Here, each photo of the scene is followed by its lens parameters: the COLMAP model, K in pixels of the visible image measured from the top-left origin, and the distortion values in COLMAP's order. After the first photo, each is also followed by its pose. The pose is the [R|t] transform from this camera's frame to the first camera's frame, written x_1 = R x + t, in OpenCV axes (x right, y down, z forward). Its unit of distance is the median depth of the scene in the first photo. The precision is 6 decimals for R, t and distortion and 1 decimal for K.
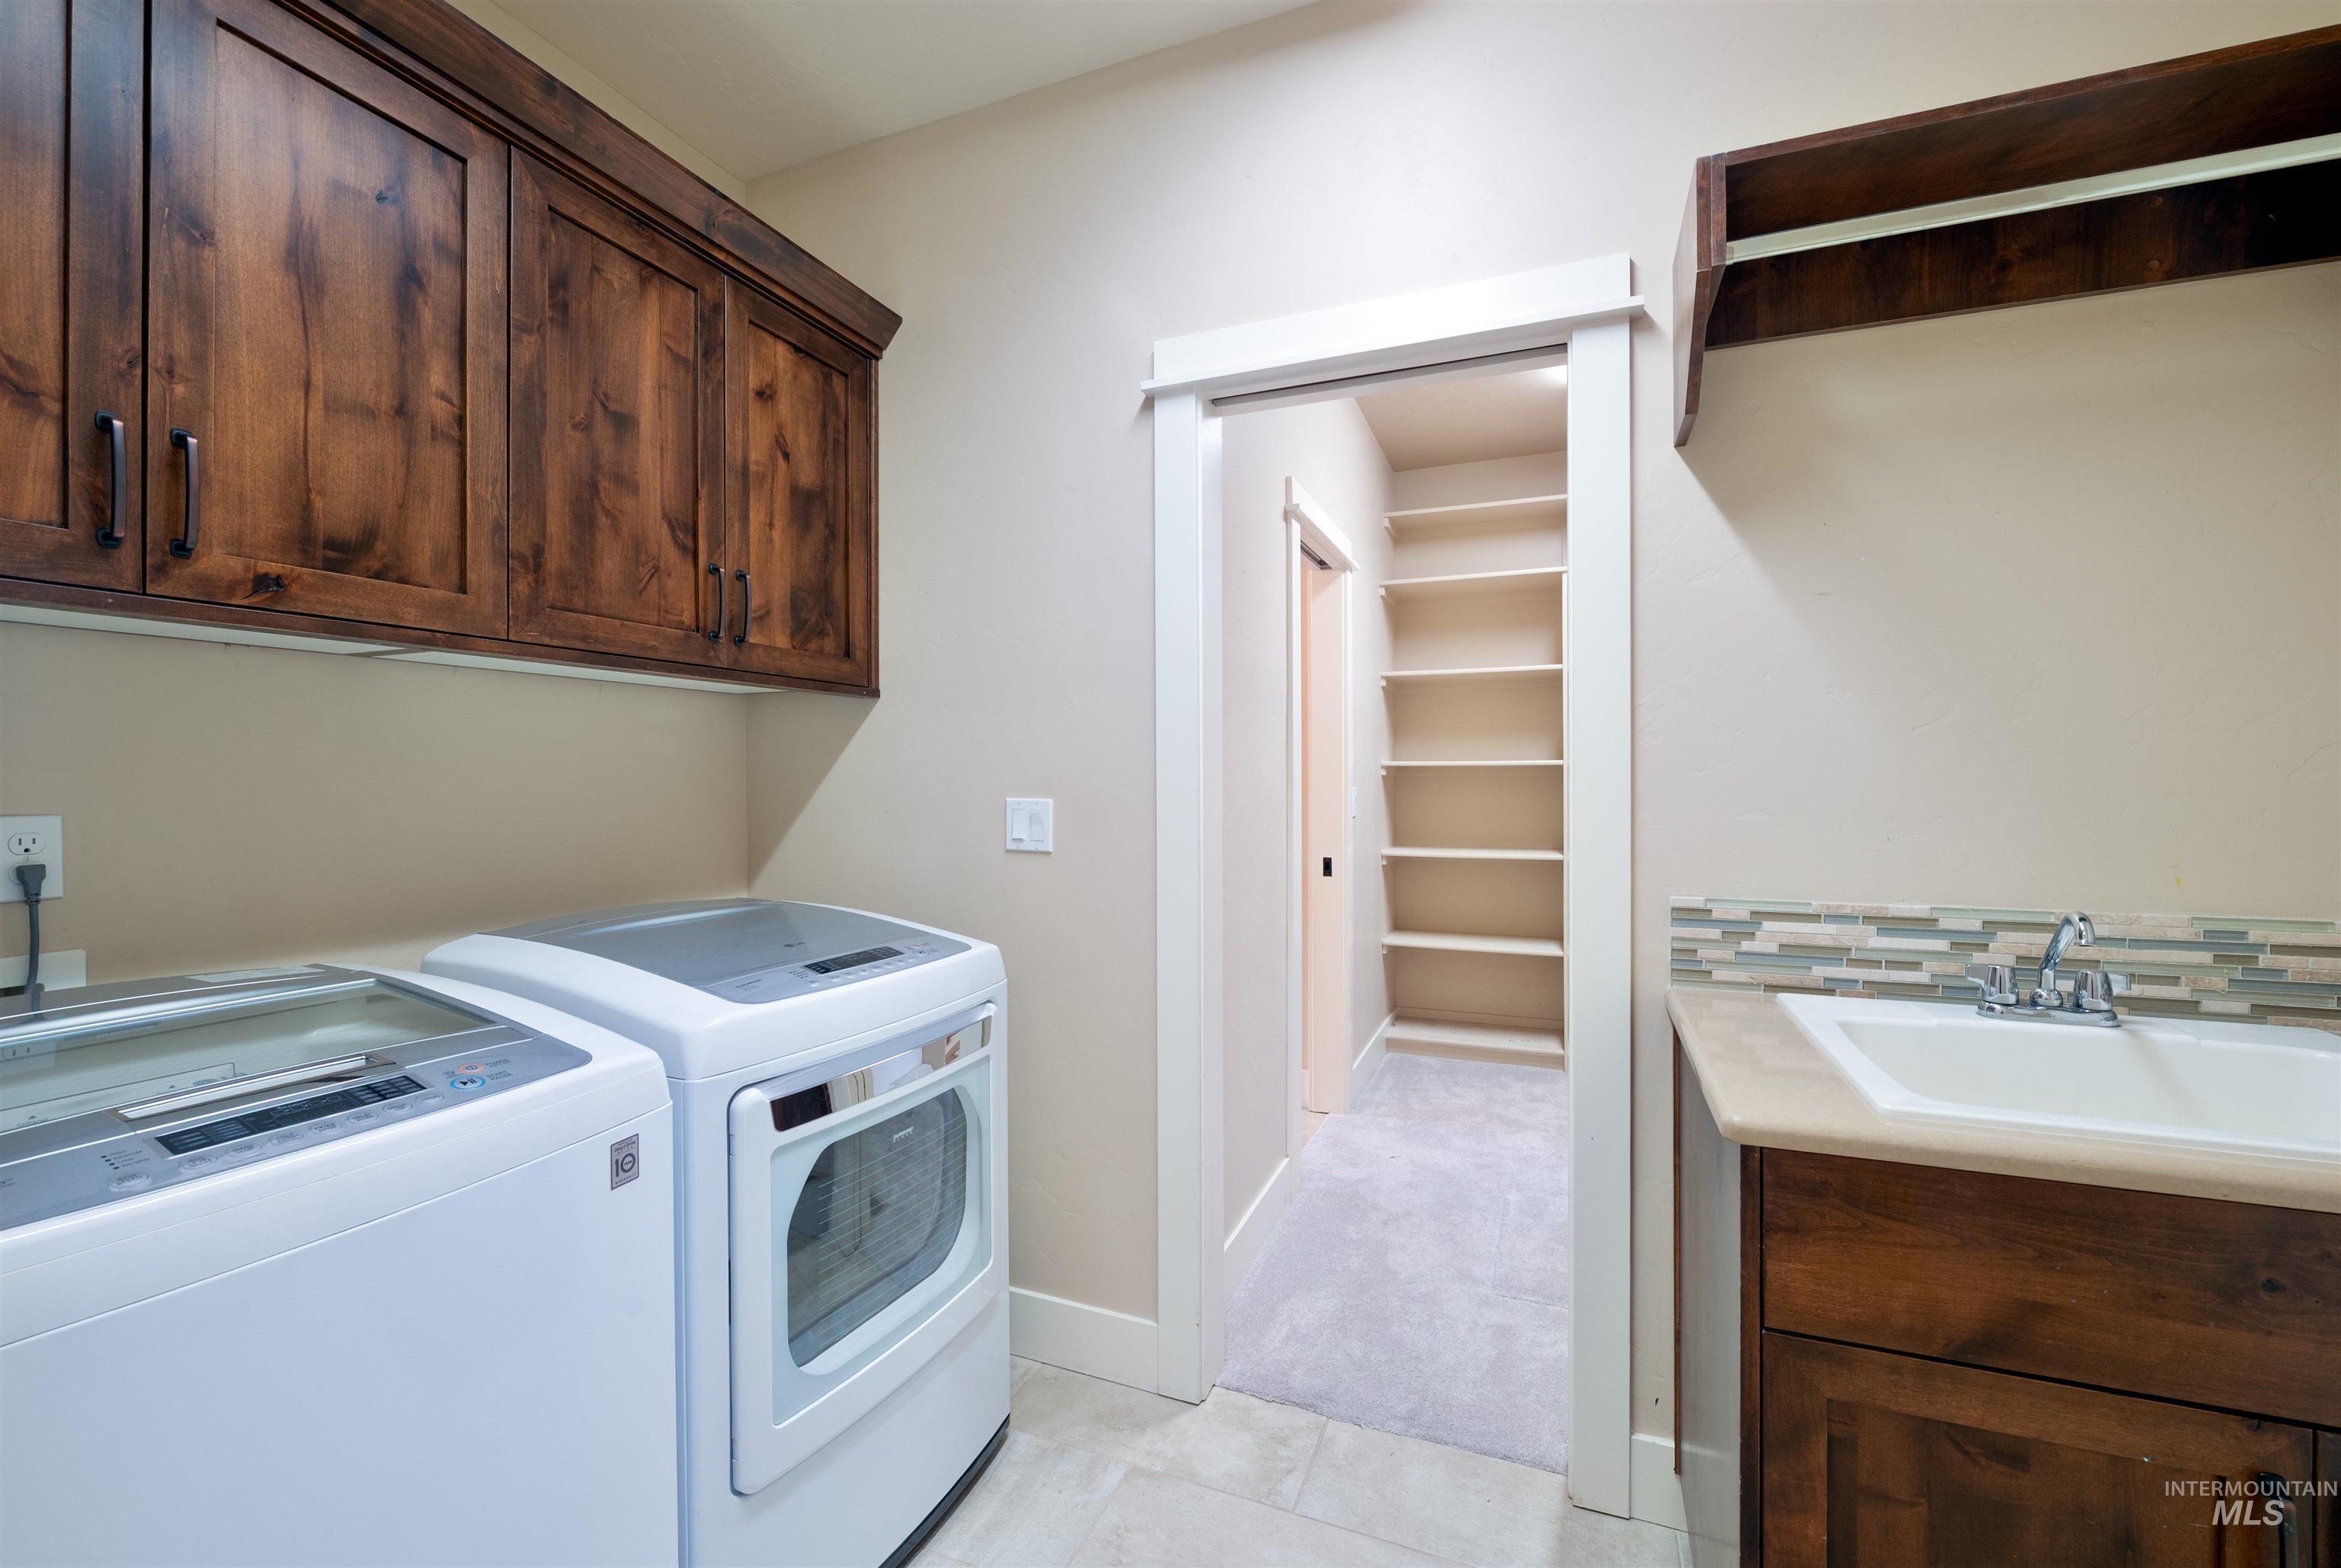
lens RADIAL K [[951.1, 0, 1168.7], [0, 951.1, 767.7], [0, 0, 1]] dist [-0.009677, -0.000104]
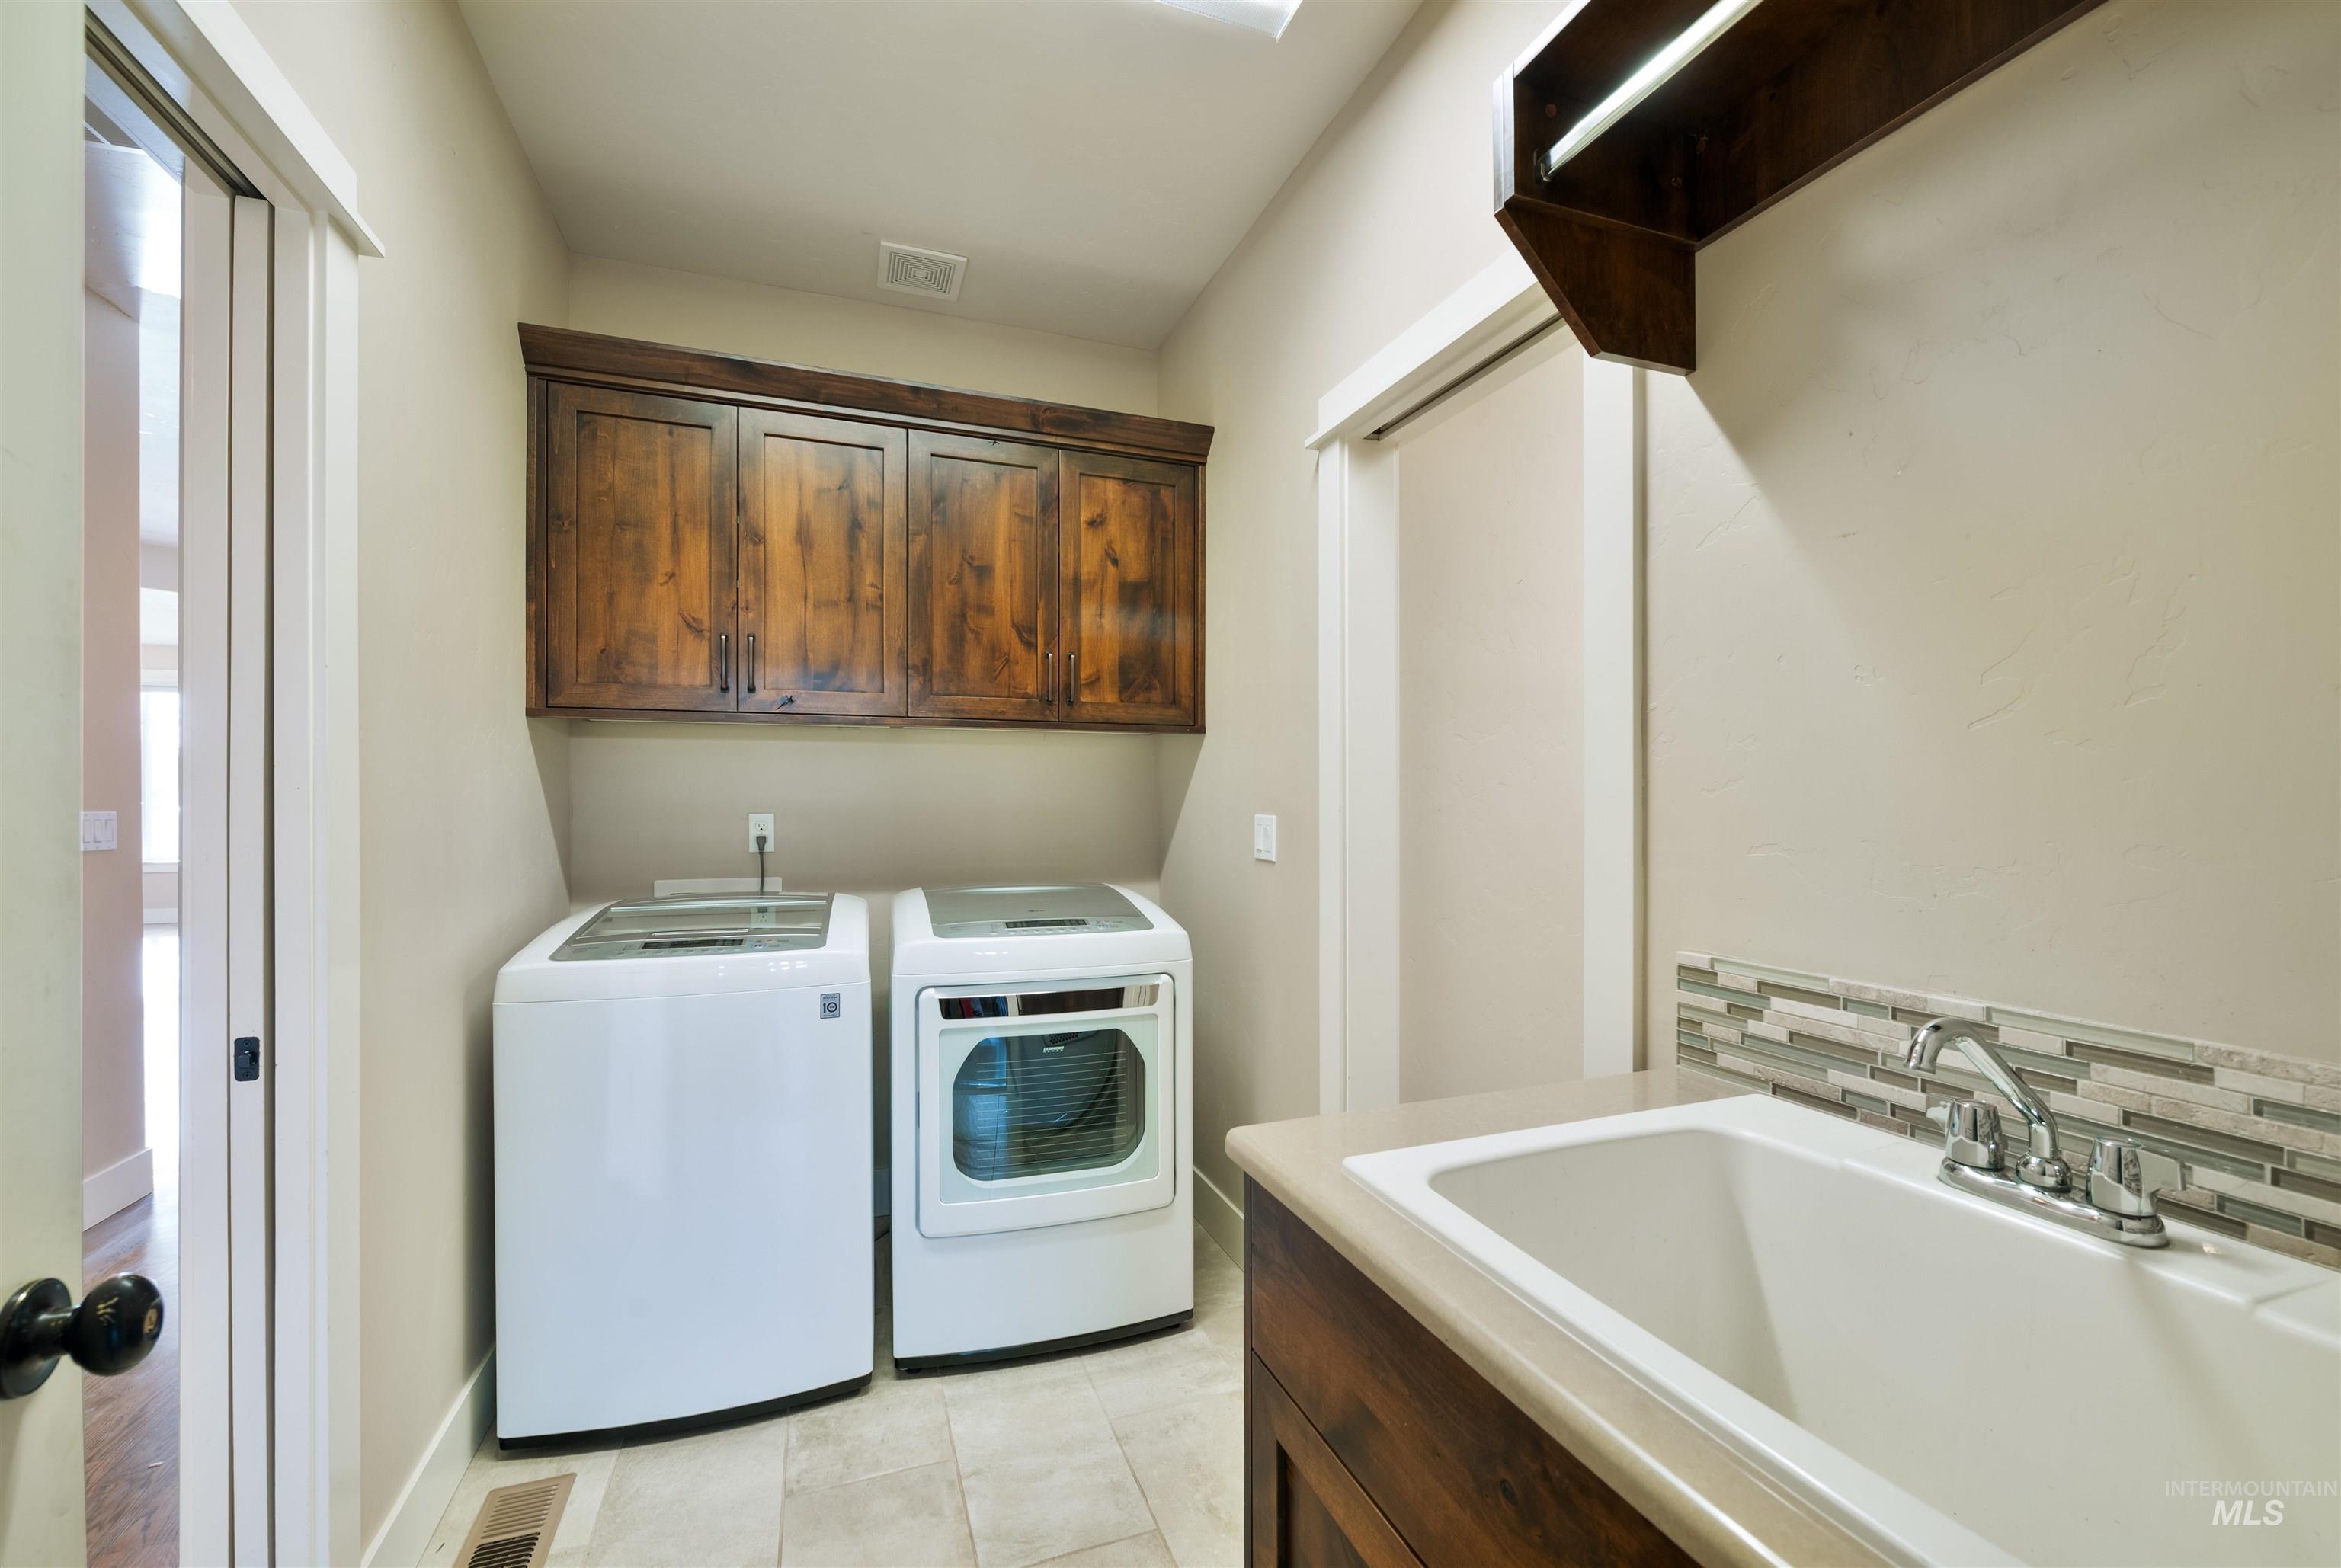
lens RADIAL K [[940.0, 0, 1172.8], [0, 940.0, 791.5], [0, 0, 1]] dist [-0.010555, -0.000116]
pose [[0.684532, -0.001365, -0.728982, 0.725845], [0.004643, 0.999986, 0.002488, -0.000182], [0.728968, -0.005087, 0.684529, 0.146539]]
